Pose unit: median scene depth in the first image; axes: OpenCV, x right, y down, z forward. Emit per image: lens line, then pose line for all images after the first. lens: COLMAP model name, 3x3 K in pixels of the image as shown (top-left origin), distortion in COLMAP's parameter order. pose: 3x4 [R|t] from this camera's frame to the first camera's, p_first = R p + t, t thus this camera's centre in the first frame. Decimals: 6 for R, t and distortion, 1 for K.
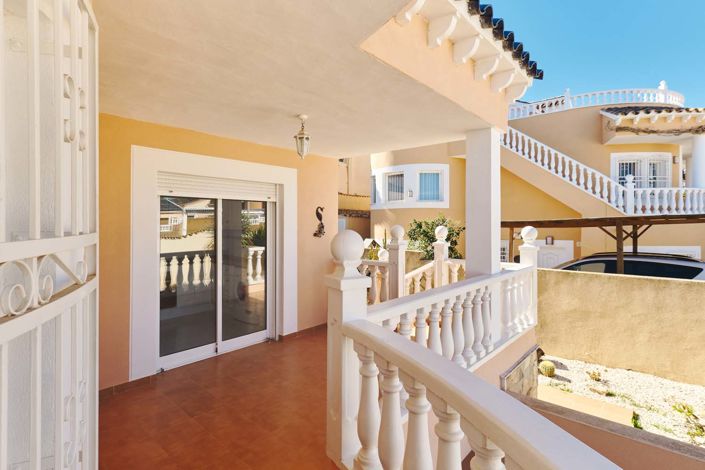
lens RADIAL K [[360.6, 0, 353.1], [0, 360.6, 230.2], [0, 0, 1]] dist [0.005884, -0.003324]
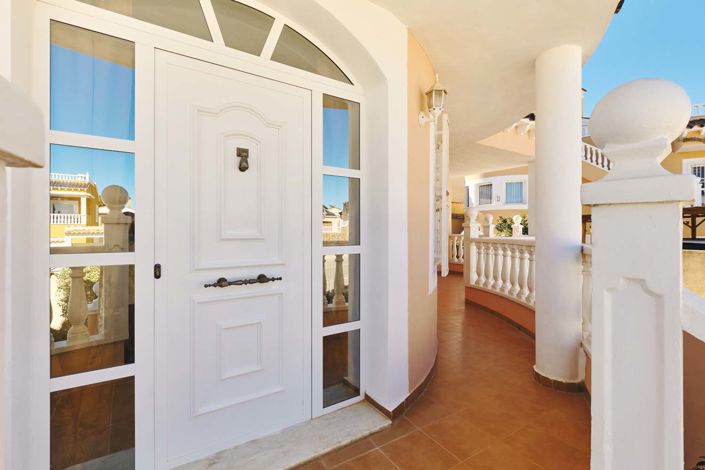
lens RADIAL K [[302.5, 0, 351.4], [0, 302.5, 229.2], [0, 0, 1]] dist [-0.008350, 0.000109]
pose [[0.956062, -0.001934, -0.293159, -0.034012], [-0.002890, 0.999867, -0.016021, 0.032874], [0.293151, 0.016164, 0.955930, -0.240415]]
